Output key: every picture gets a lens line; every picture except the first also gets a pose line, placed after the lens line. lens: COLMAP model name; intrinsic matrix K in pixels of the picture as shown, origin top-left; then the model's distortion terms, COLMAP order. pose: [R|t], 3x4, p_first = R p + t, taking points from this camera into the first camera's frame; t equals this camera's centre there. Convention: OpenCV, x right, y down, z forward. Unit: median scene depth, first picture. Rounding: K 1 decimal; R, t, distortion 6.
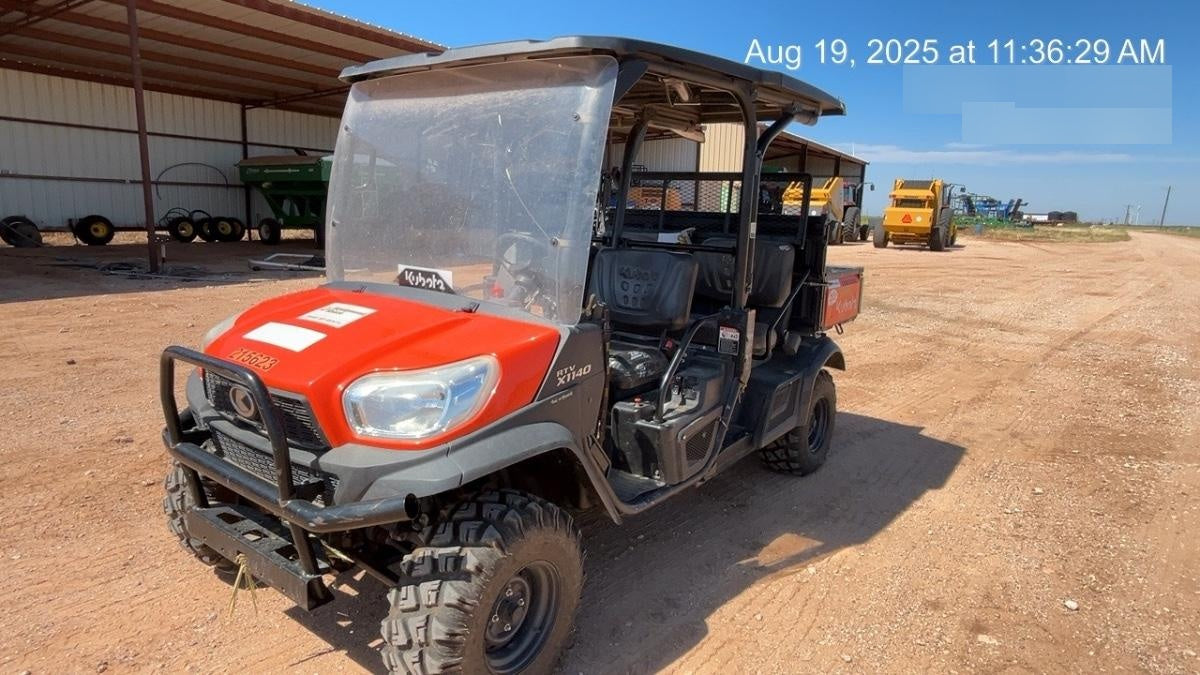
lens RADIAL K [[704.9, 0, 597.6], [0, 704.9, 329.2], [0, 0, 1]] dist [0.001118, 0.000387]
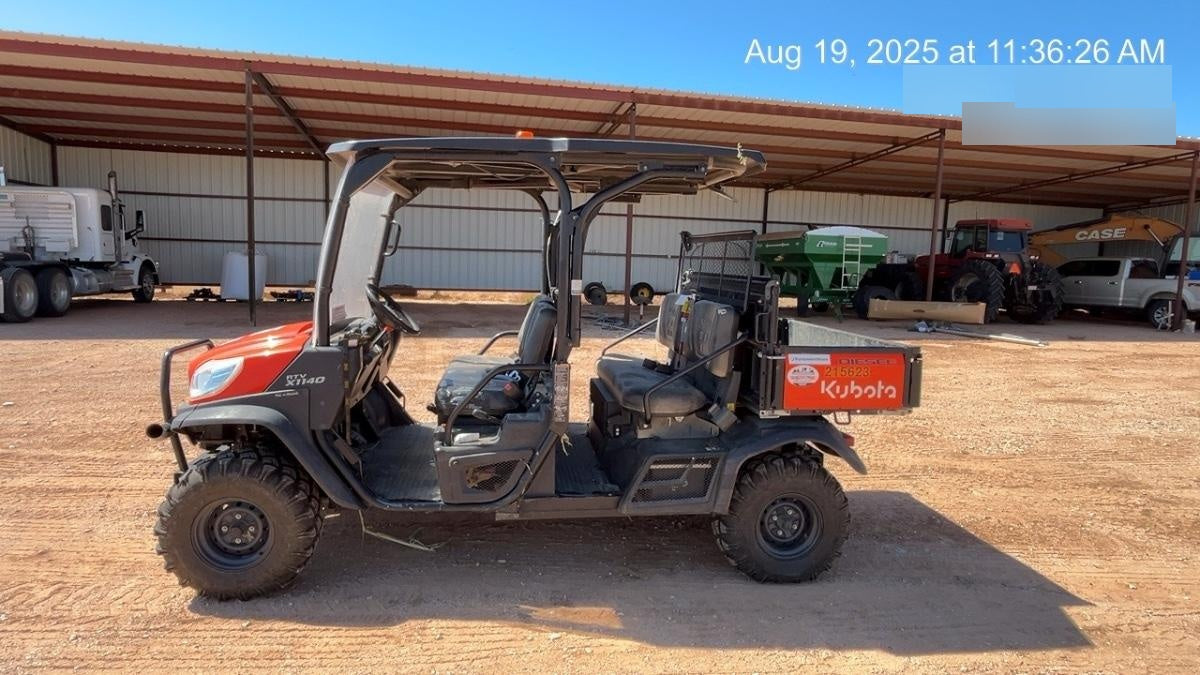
lens RADIAL K [[704.9, 0, 597.6], [0, 704.9, 329.2], [0, 0, 1]] dist [0.001118, 0.000387]
pose [[0.689023, 0.059849, -0.722264, 0.633438], [-0.133487, 0.990014, -0.045308, -0.023813], [0.712340, 0.127631, 0.690132, 0.201123]]
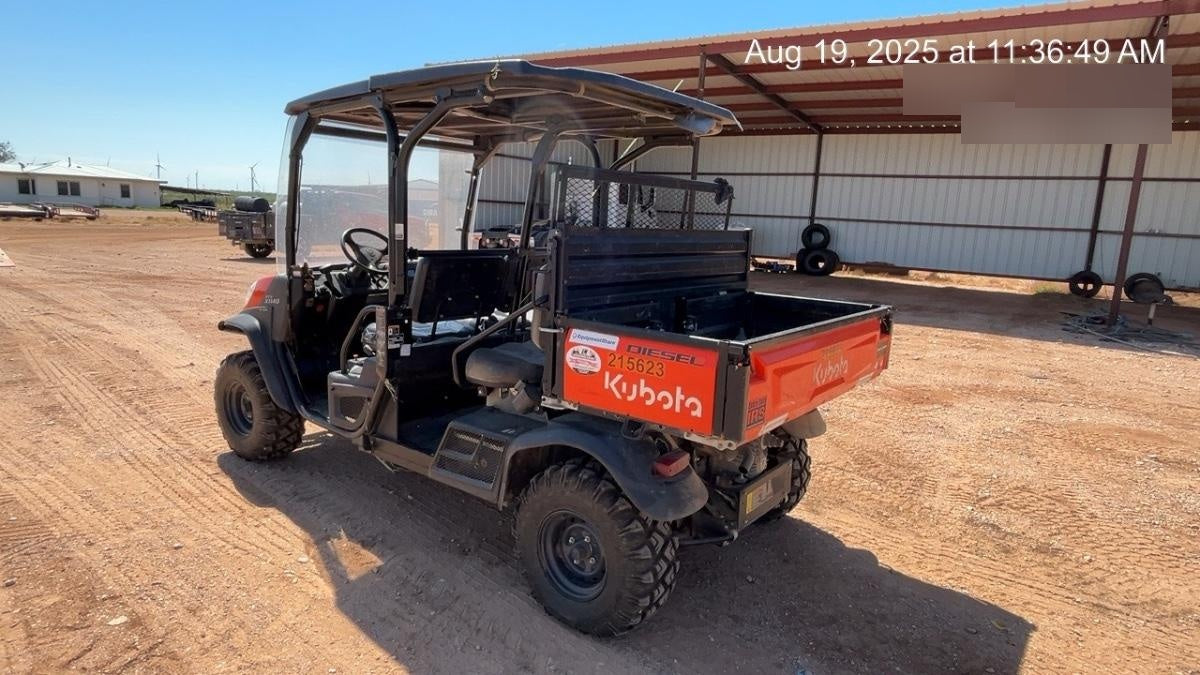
lens RADIAL K [[704.9, 0, 597.6], [0, 704.9, 329.2], [0, 0, 1]] dist [0.001118, 0.000387]
pose [[-0.031397, 0.126639, -0.991452, 0.780957], [-0.223312, 0.965978, 0.130456, -0.127757], [0.974241, 0.225499, -0.002049, 0.834521]]
